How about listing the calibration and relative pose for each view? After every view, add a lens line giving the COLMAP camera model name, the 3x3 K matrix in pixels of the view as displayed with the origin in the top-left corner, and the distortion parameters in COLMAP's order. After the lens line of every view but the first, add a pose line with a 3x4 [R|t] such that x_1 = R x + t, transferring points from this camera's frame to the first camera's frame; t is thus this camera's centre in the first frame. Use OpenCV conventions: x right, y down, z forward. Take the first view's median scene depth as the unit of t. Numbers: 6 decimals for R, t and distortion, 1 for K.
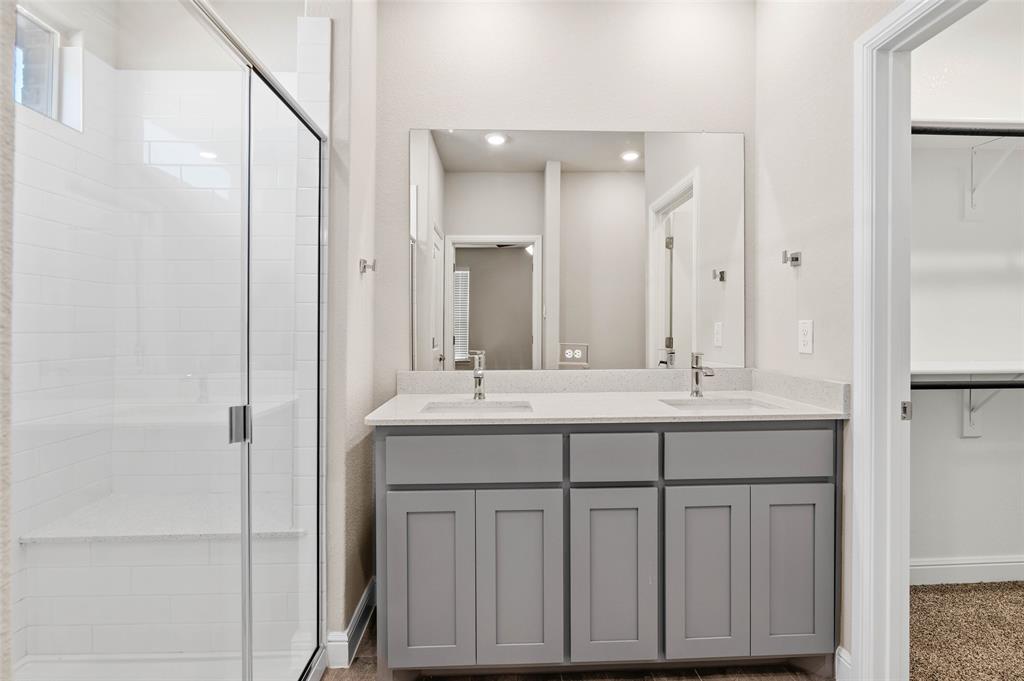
lens RADIAL K [[481.3, 0, 513.0], [0, 481.3, 333.2], [0, 0, 1]] dist [-0.002566, -0.000635]
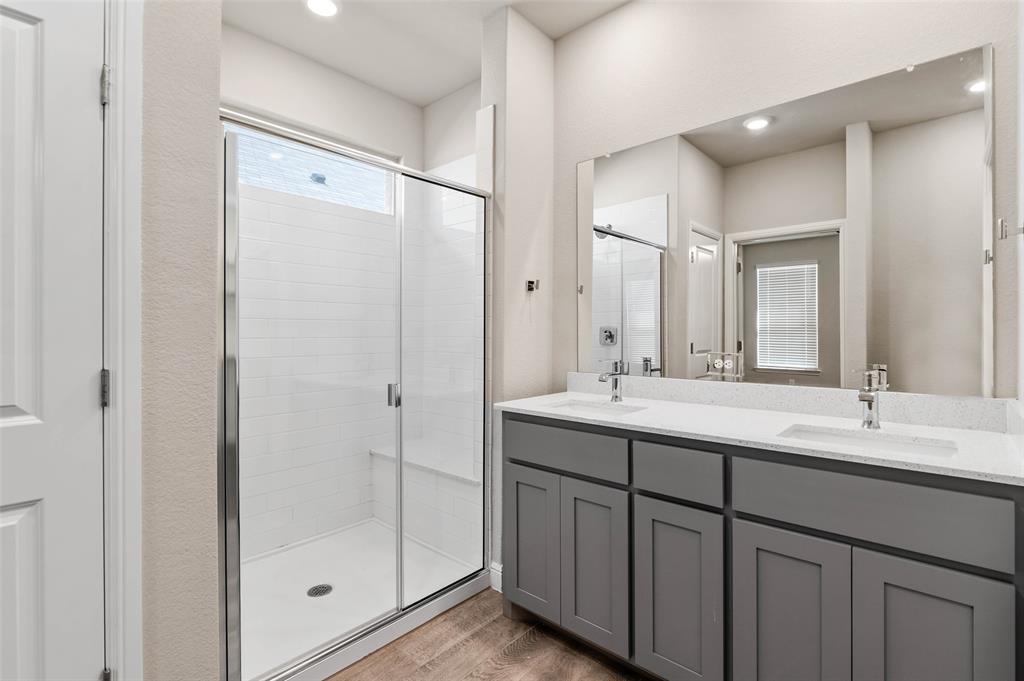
lens RADIAL K [[481.3, 0, 504.9], [0, 481.3, 336.6], [0, 0, 1]] dist [-0.002566, -0.000635]
pose [[0.705160, 0.006860, -0.709015, 0.517014], [-0.005563, 0.999976, 0.004142, -0.011571], [0.709027, 0.001023, 0.705181, 0.064007]]
